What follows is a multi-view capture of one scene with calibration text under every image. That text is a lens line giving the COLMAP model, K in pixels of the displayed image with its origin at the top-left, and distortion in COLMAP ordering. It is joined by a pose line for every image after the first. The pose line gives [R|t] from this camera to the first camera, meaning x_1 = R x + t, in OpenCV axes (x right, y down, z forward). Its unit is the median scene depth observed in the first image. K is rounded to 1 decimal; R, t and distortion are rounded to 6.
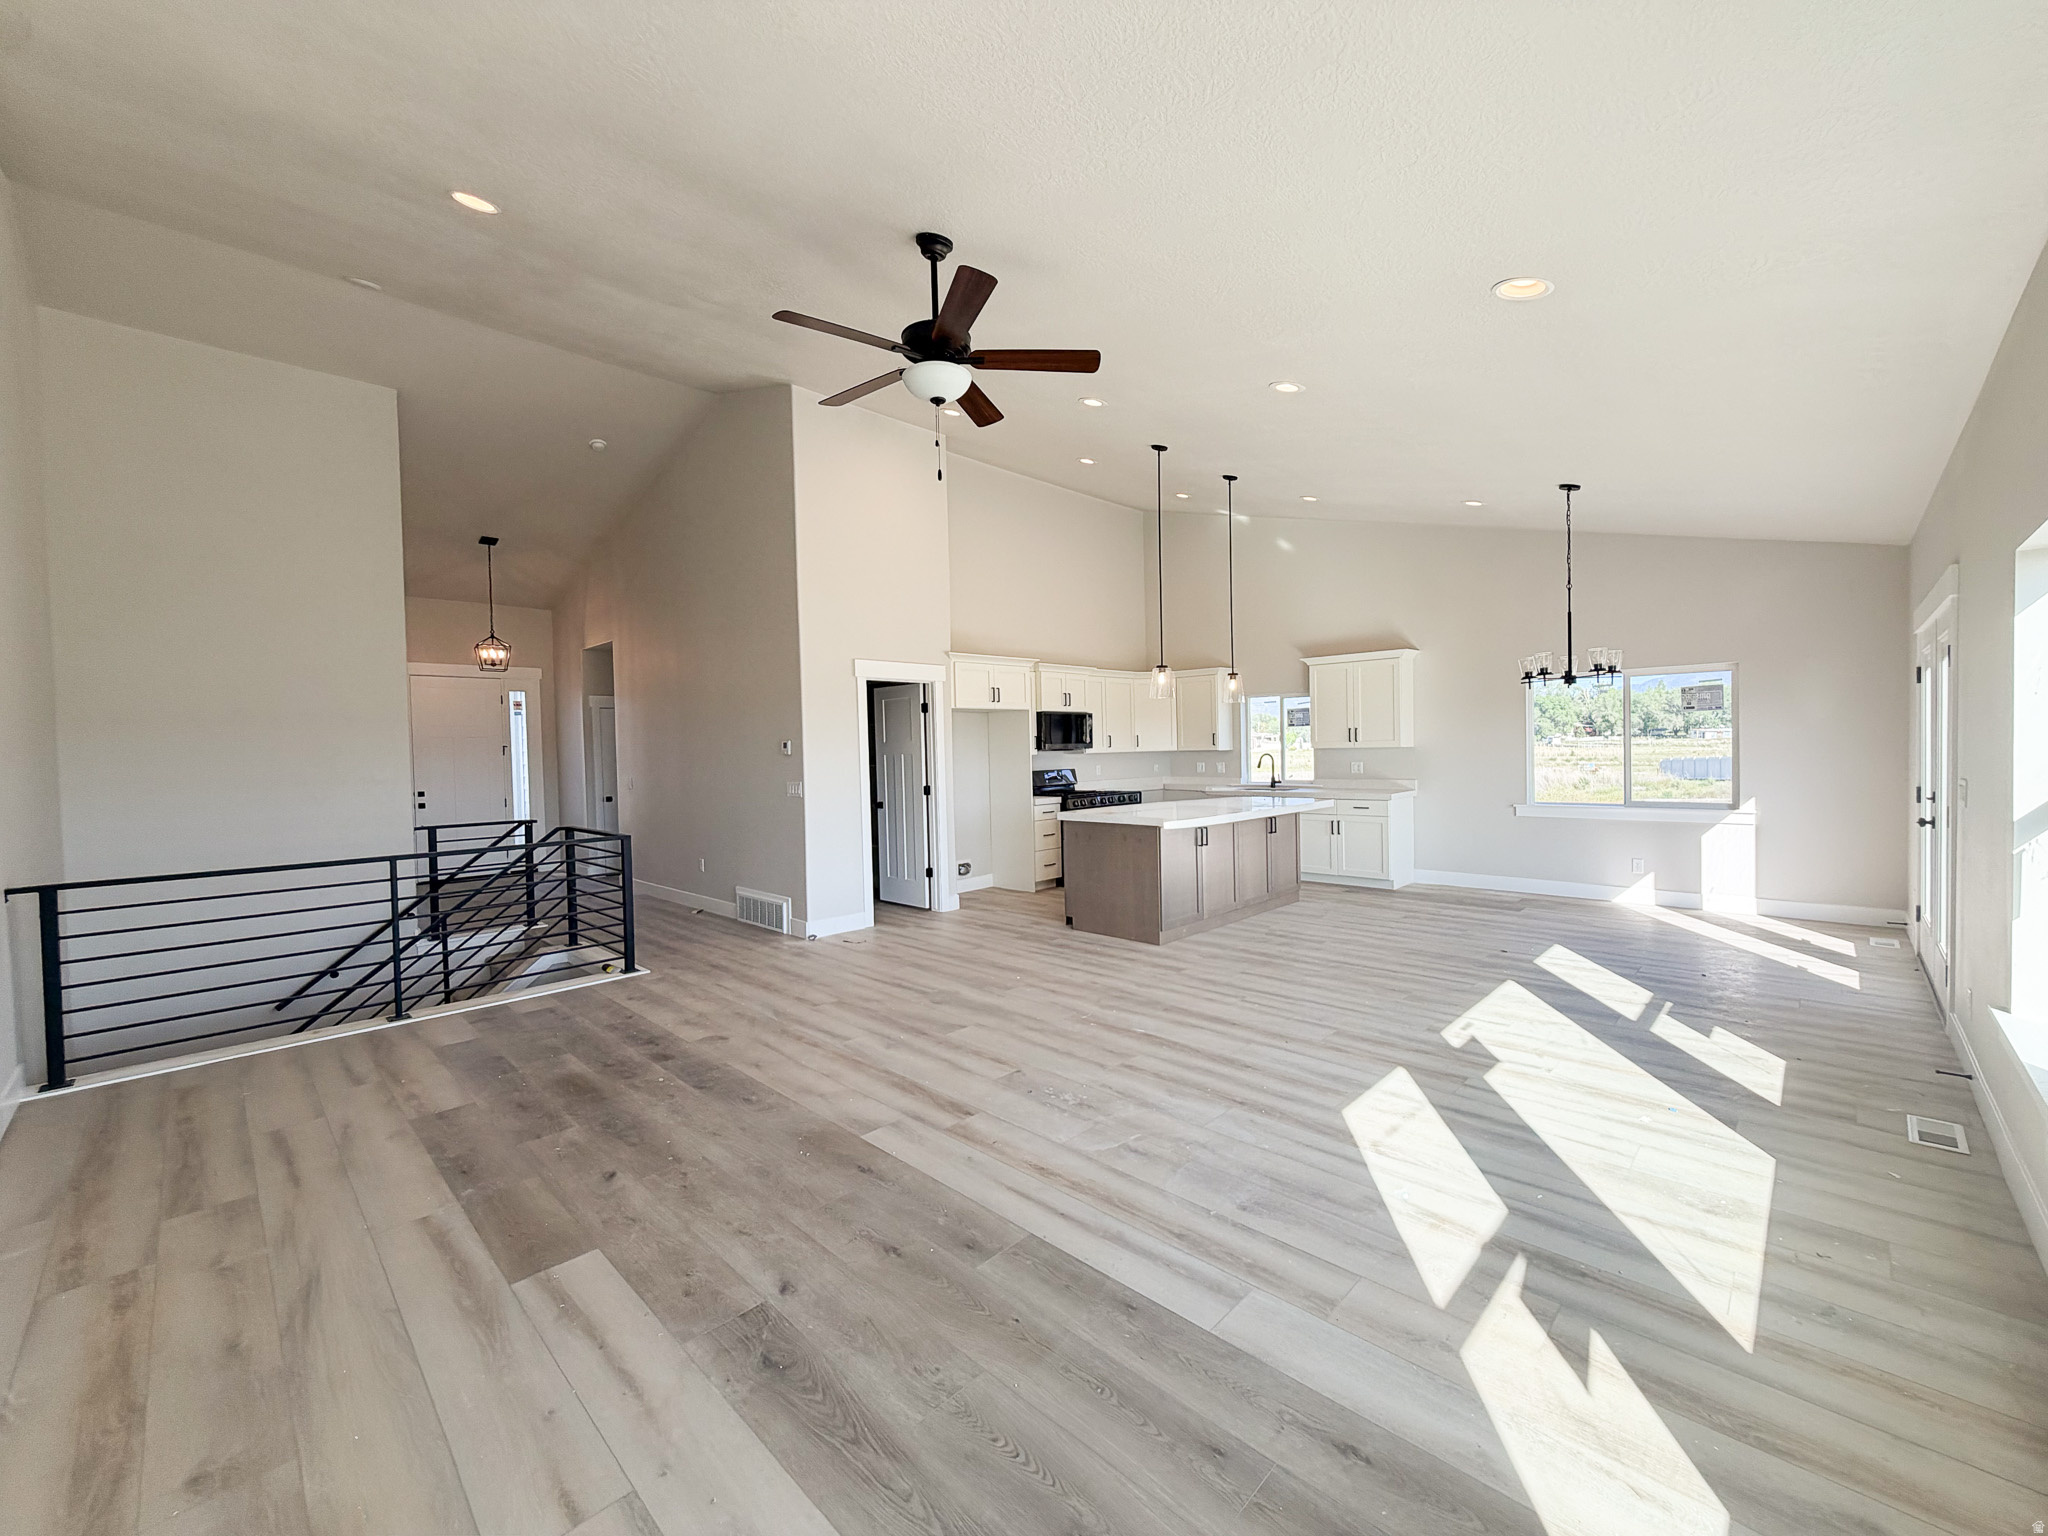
lens RADIAL K [[817.8, 0, 1035.2], [0, 817.8, 769.3], [0, 0, 1]] dist [-0.001517, 0.000716]
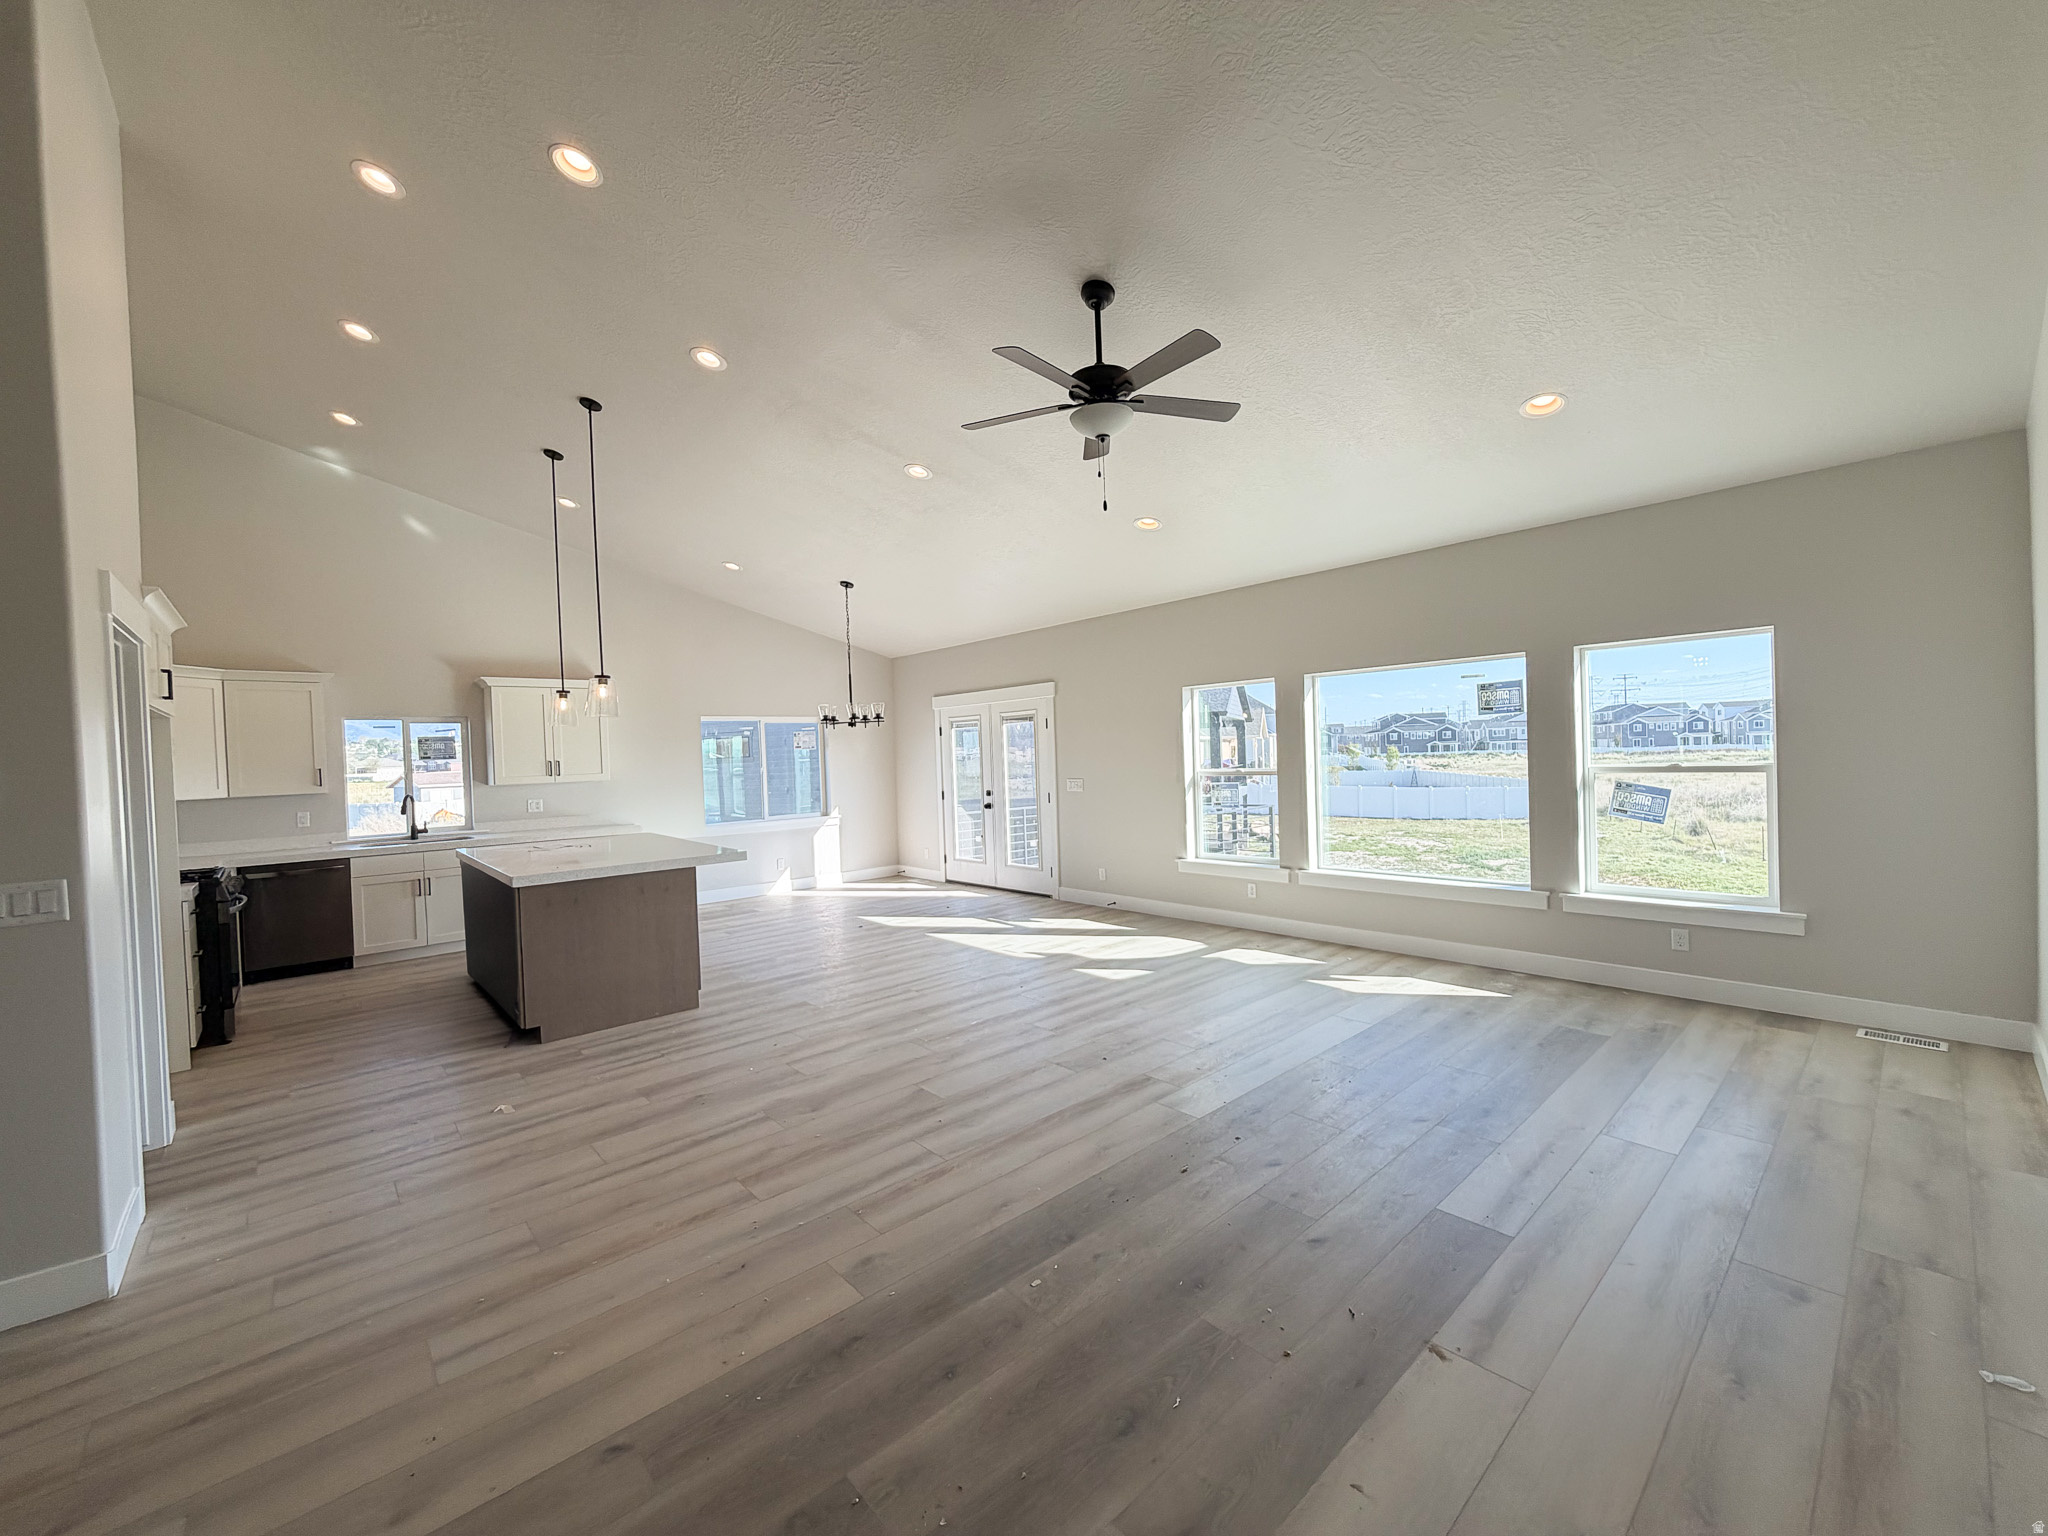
lens RADIAL K [[817.8, 0, 1032.0], [0, 817.8, 770.2], [0, 0, 1]] dist [-0.001517, 0.000716]
pose [[0.066576, 0.000254, 0.997781, -0.859679], [0.060339, 0.998169, -0.004280, -0.007868], [-0.995955, 0.060490, 0.066439, 0.744057]]
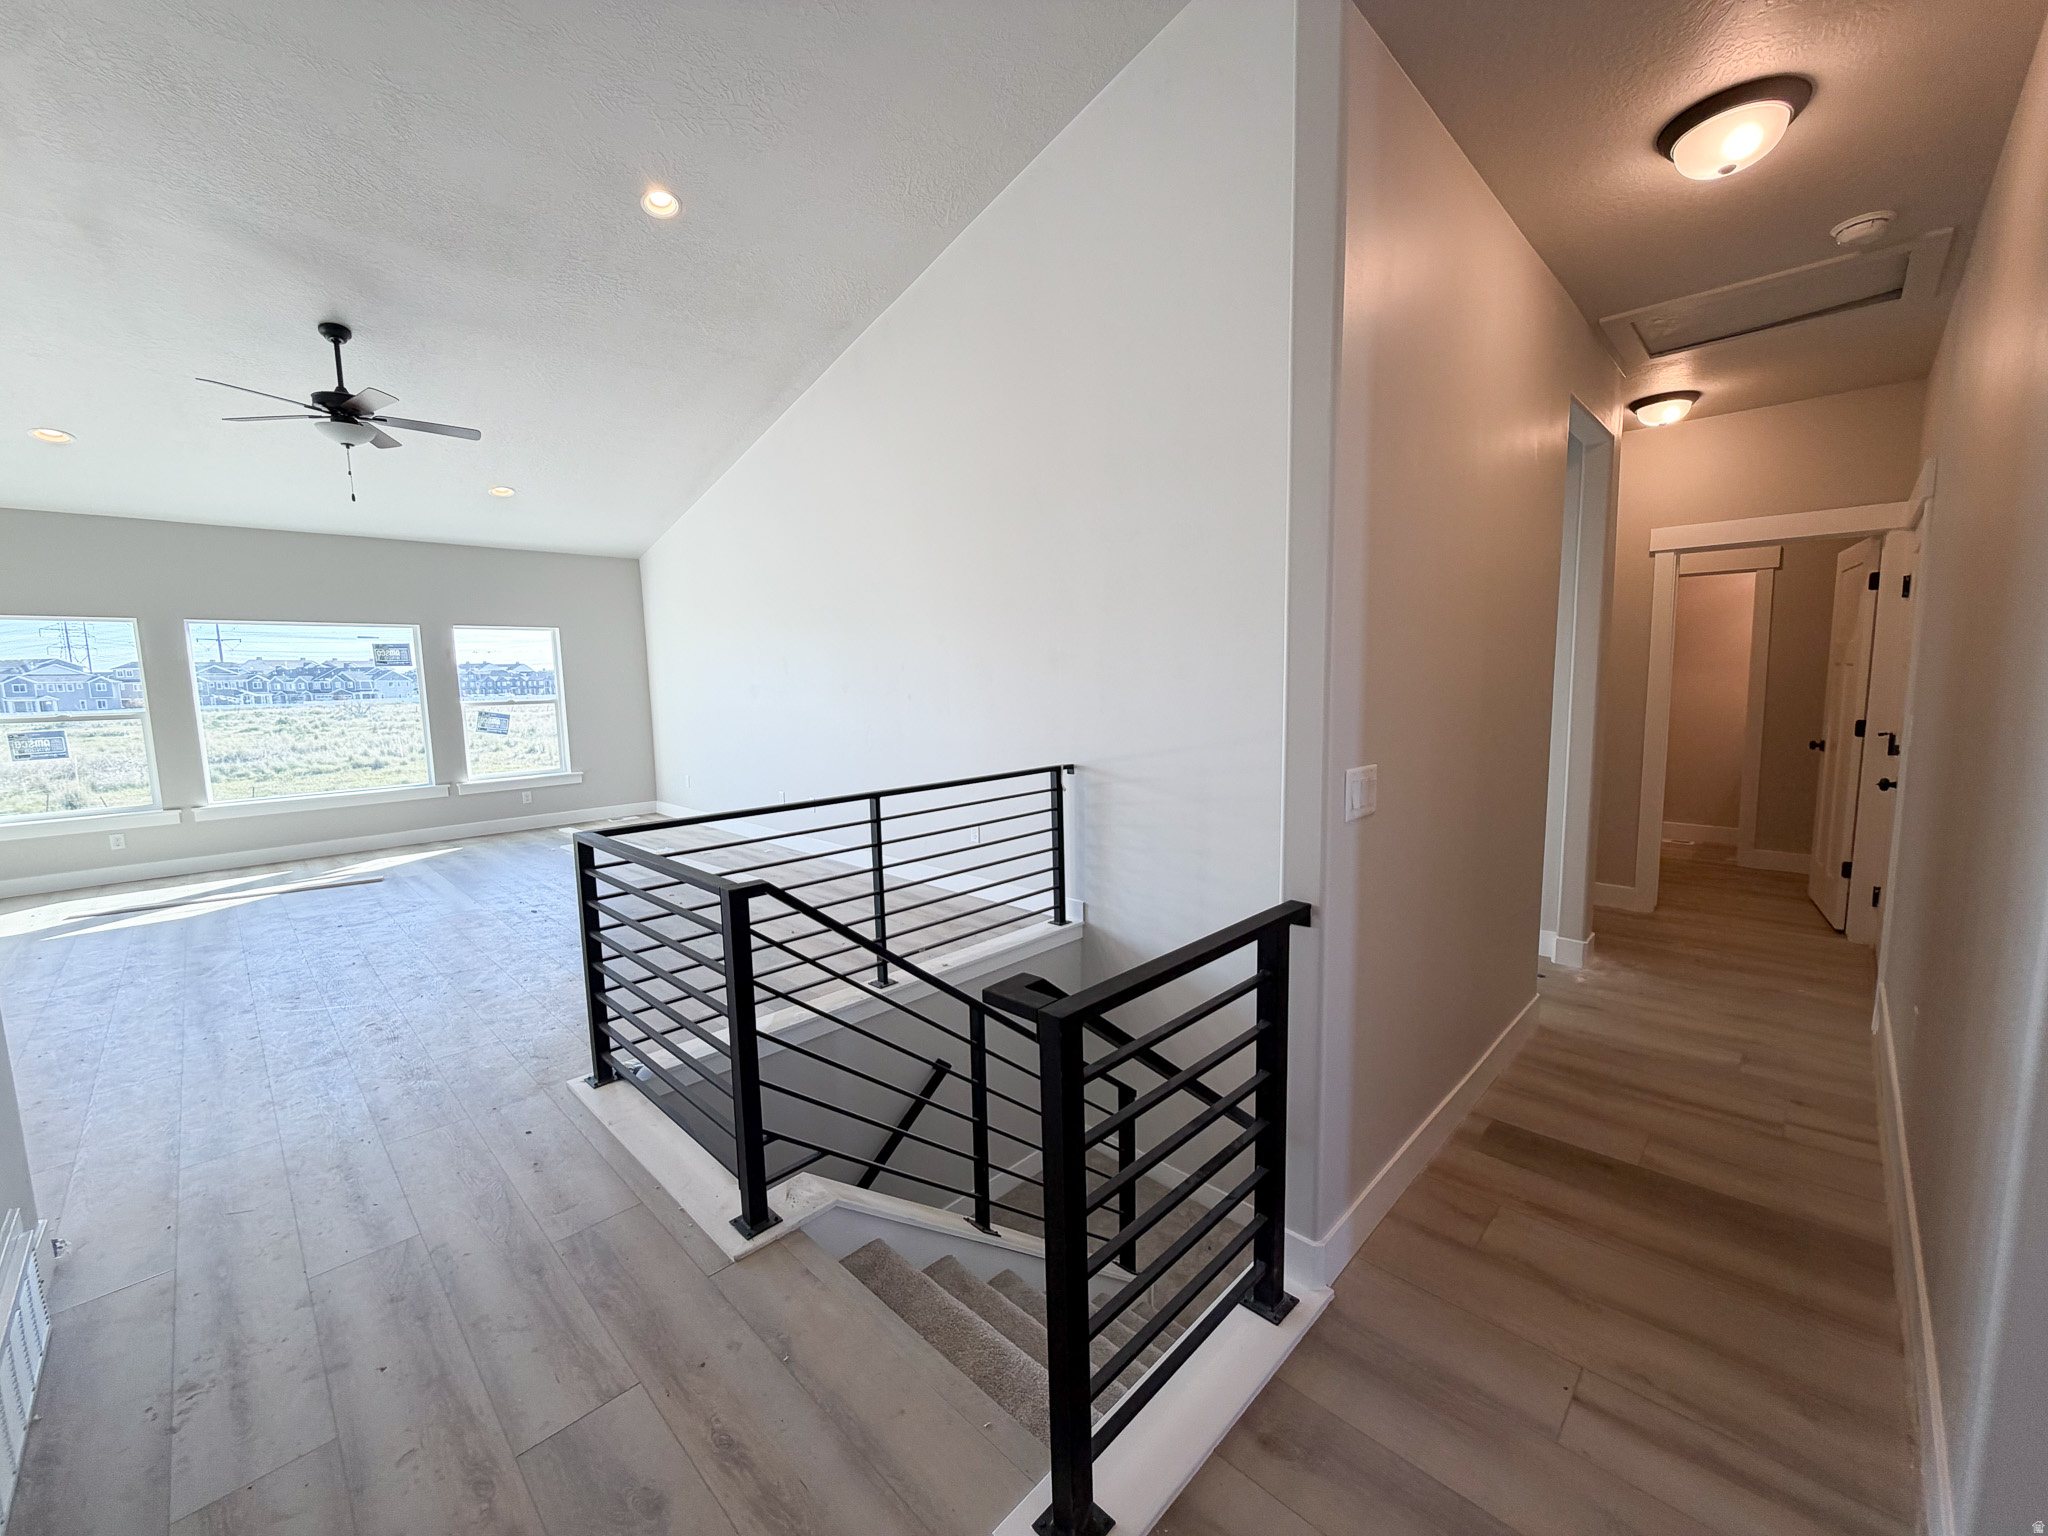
lens RADIAL K [[817.8, 0, 1035.6], [0, 817.8, 764.6], [0, 0, 1]] dist [-0.001517, 0.000716]
pose [[-0.999103, 0.041640, 0.007725, -0.940094], [0.042306, 0.989683, 0.136883, -0.027334], [-0.001946, 0.137087, -0.990557, 1.779352]]
